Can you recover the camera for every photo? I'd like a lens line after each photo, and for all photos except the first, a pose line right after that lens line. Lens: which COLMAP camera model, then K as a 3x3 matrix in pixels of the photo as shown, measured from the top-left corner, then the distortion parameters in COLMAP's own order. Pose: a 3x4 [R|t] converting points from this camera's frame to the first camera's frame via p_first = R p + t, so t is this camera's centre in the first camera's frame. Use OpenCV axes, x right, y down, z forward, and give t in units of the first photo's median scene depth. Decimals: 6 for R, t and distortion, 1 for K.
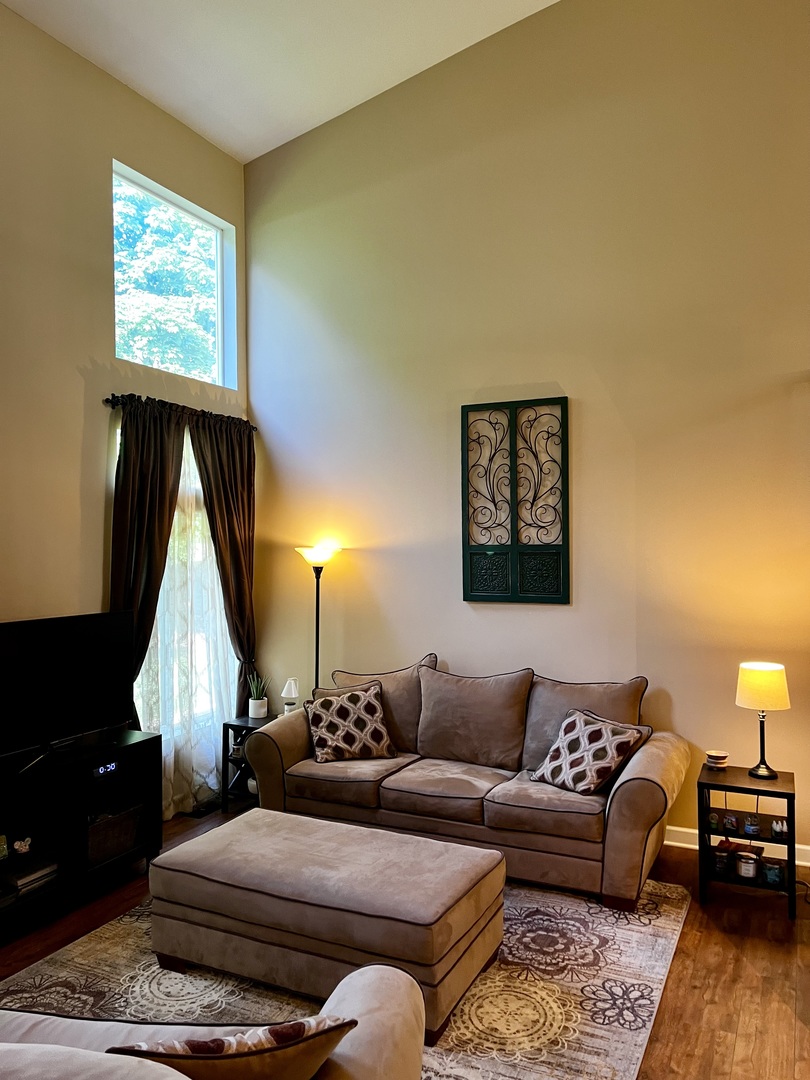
lens RADIAL K [[828.0, 0, 406.0], [0, 828.0, 542.7], [0, 0, 1]] dist [0.068895, -0.056879]
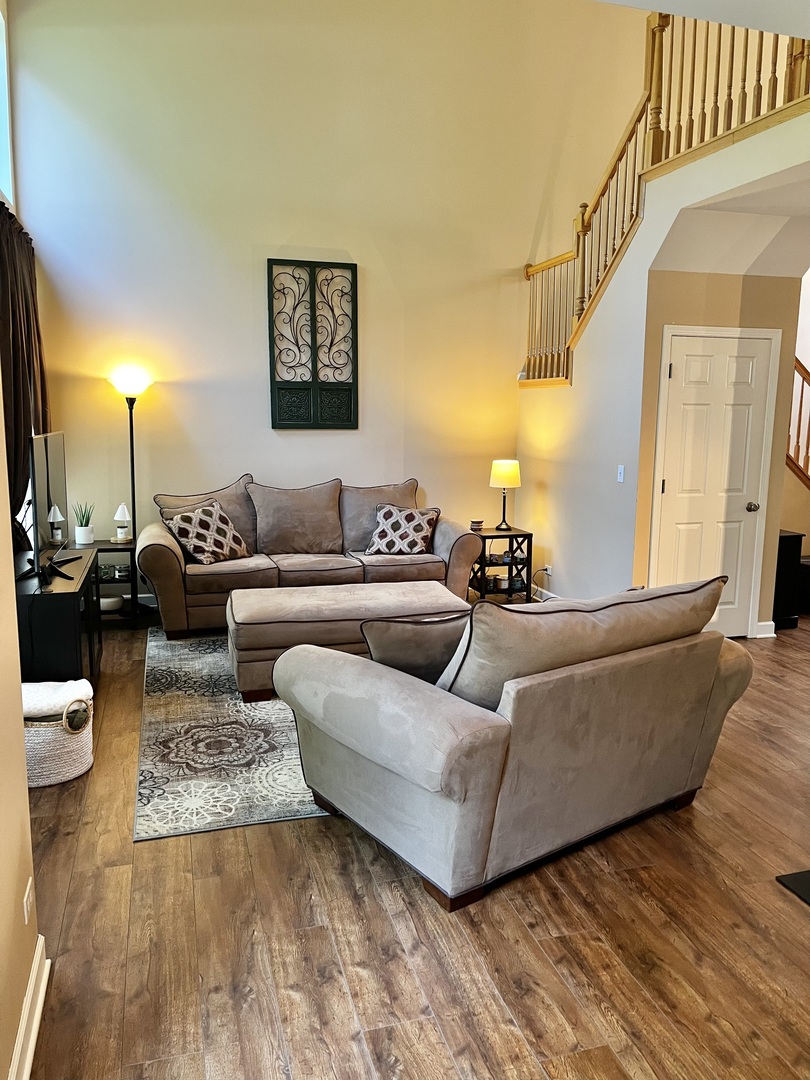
lens RADIAL K [[828.0, 0, 406.9], [0, 828.0, 539.4], [0, 0, 1]] dist [0.068895, -0.056879]
pose [[0.743838, -0.095807, 0.661458, -0.622428], [-0.012944, 0.987422, 0.157576, 0.038370], [-0.668235, -0.125773, 0.733242, -0.038885]]
